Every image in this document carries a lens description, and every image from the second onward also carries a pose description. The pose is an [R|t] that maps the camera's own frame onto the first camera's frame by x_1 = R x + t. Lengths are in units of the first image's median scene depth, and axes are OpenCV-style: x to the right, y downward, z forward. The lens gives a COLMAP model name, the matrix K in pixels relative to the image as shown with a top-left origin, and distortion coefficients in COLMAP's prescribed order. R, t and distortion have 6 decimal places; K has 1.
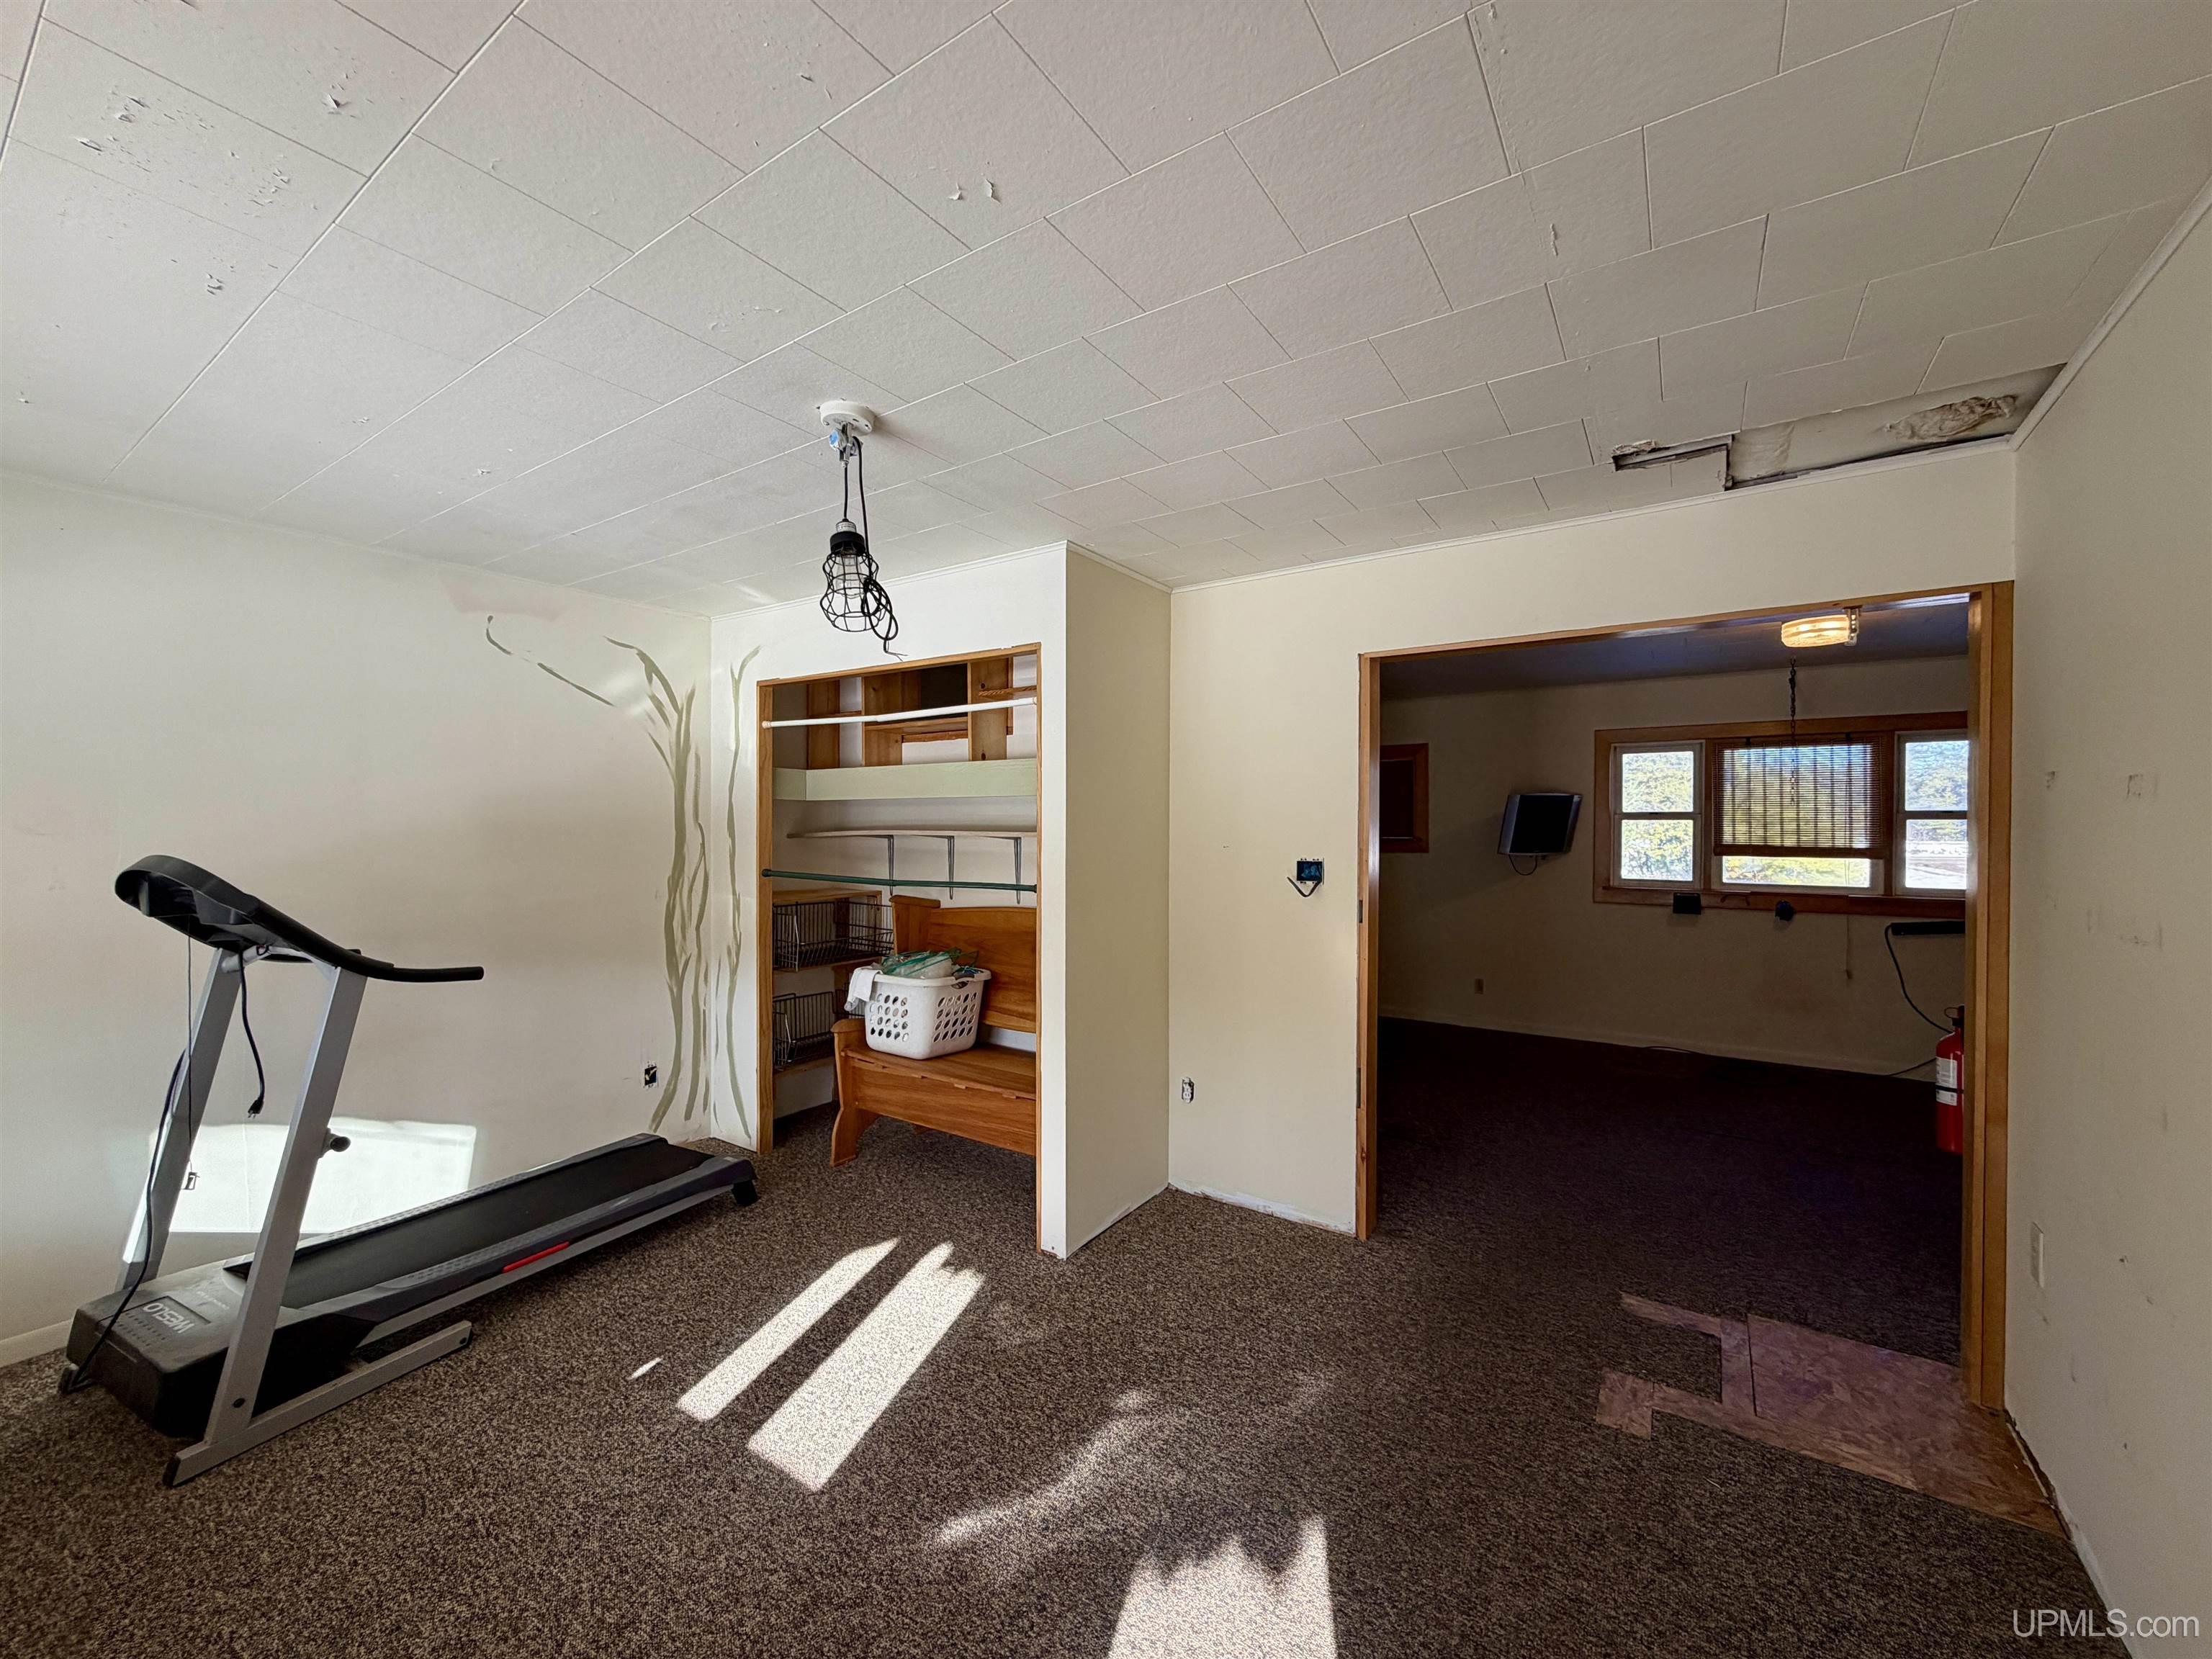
lens RADIAL K [[880.3, 0, 1100.9], [0, 880.3, 830.8], [0, 0, 1]] dist [0.000663, -0.000033]
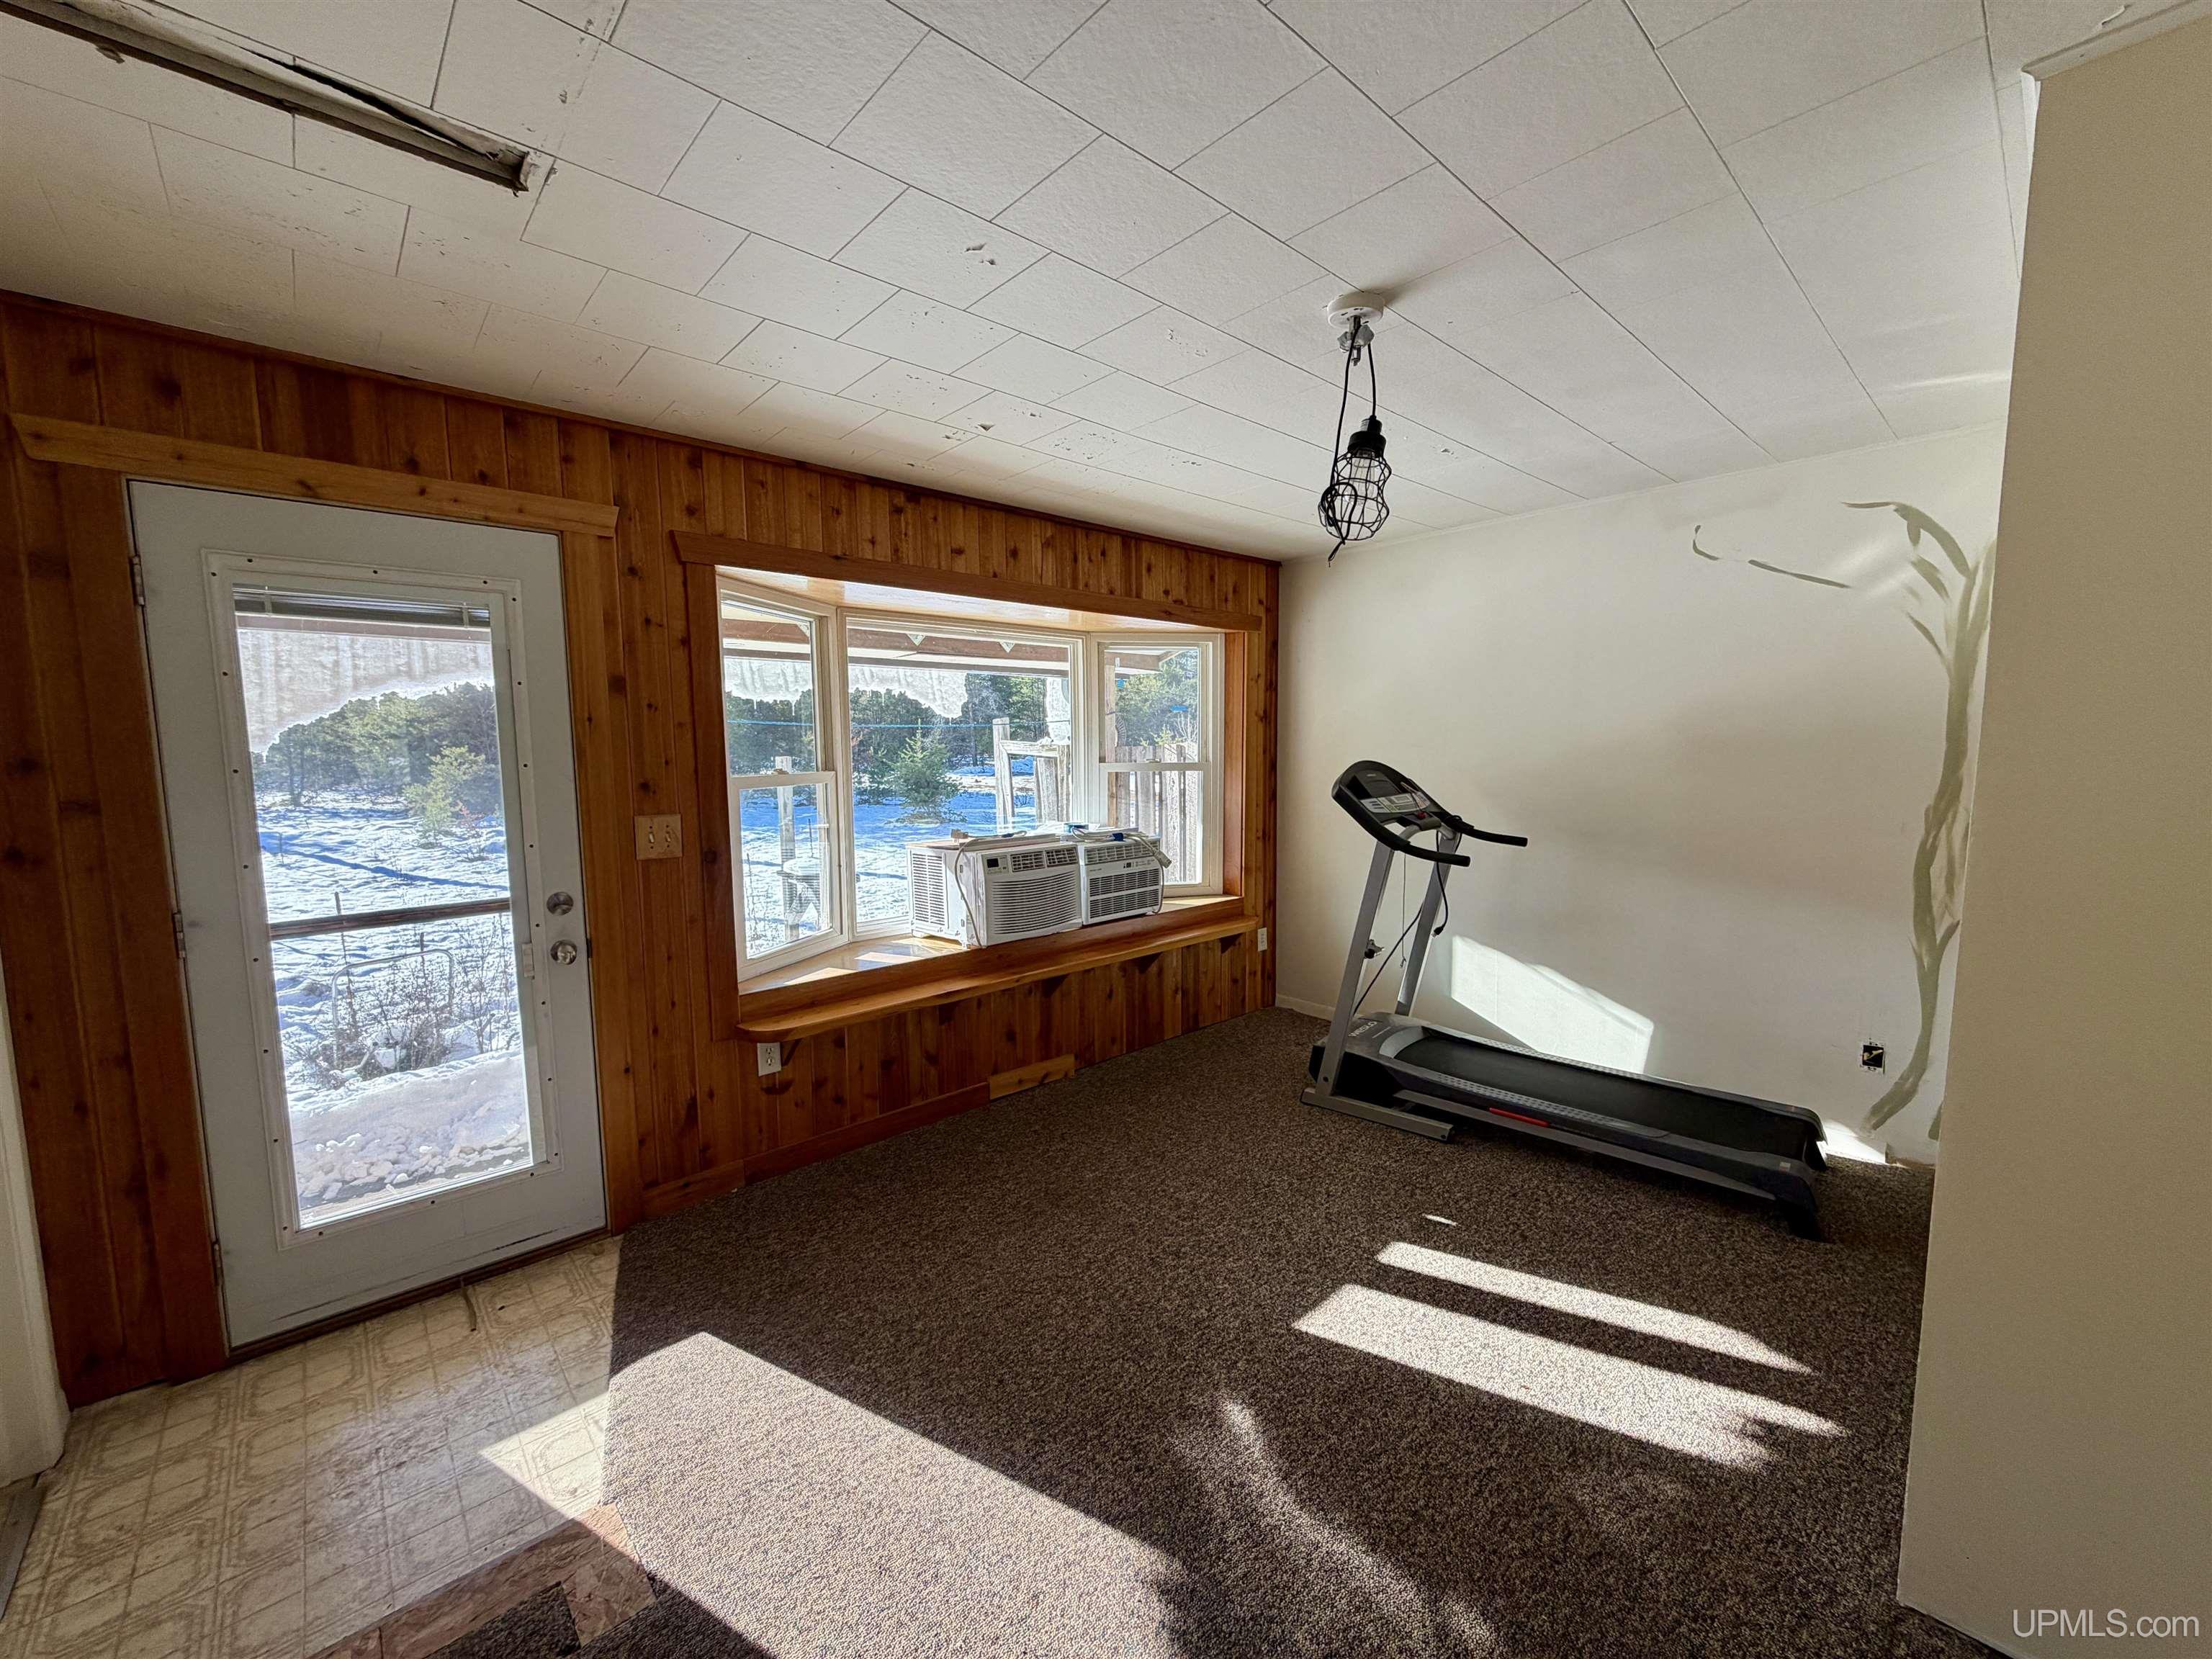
lens RADIAL K [[880.3, 0, 1102.4], [0, 880.3, 831.4], [0, 0, 1]] dist [0.000663, -0.000033]
pose [[-0.236103, 0.097958, -0.966778, 0.563415], [0.006018, 0.995034, 0.099351, -0.006248], [0.971709, 0.017639, -0.235520, 0.733554]]
